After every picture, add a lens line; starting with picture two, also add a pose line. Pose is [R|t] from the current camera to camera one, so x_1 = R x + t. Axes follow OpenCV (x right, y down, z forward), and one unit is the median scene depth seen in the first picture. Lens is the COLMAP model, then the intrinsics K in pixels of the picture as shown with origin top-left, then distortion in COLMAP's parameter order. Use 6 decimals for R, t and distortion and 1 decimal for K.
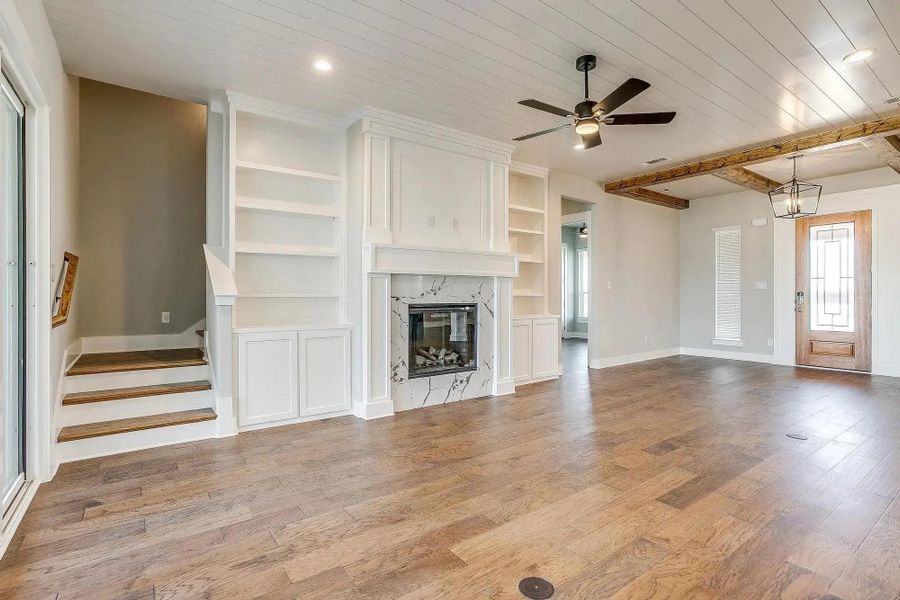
lens RADIAL K [[438.5, 0, 450.0], [0, 438.5, 300.0], [0, 0, 1]] dist [-0.041069, 0.026602]
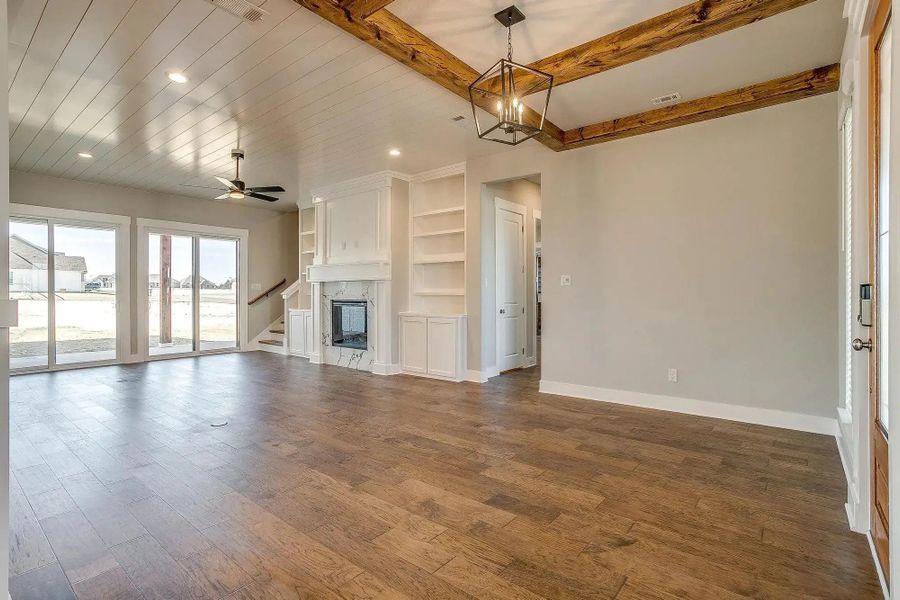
lens RADIAL K [[449.0, 0, 449.5], [0, 449.0, 303.0], [0, 0, 1]] dist [-0.005402, 0.000653]
pose [[0.236547, 0.017097, -0.971470, 1.560041], [-0.011847, 0.999822, 0.014711, -0.008396], [0.971548, 0.008029, 0.236707, 0.986927]]
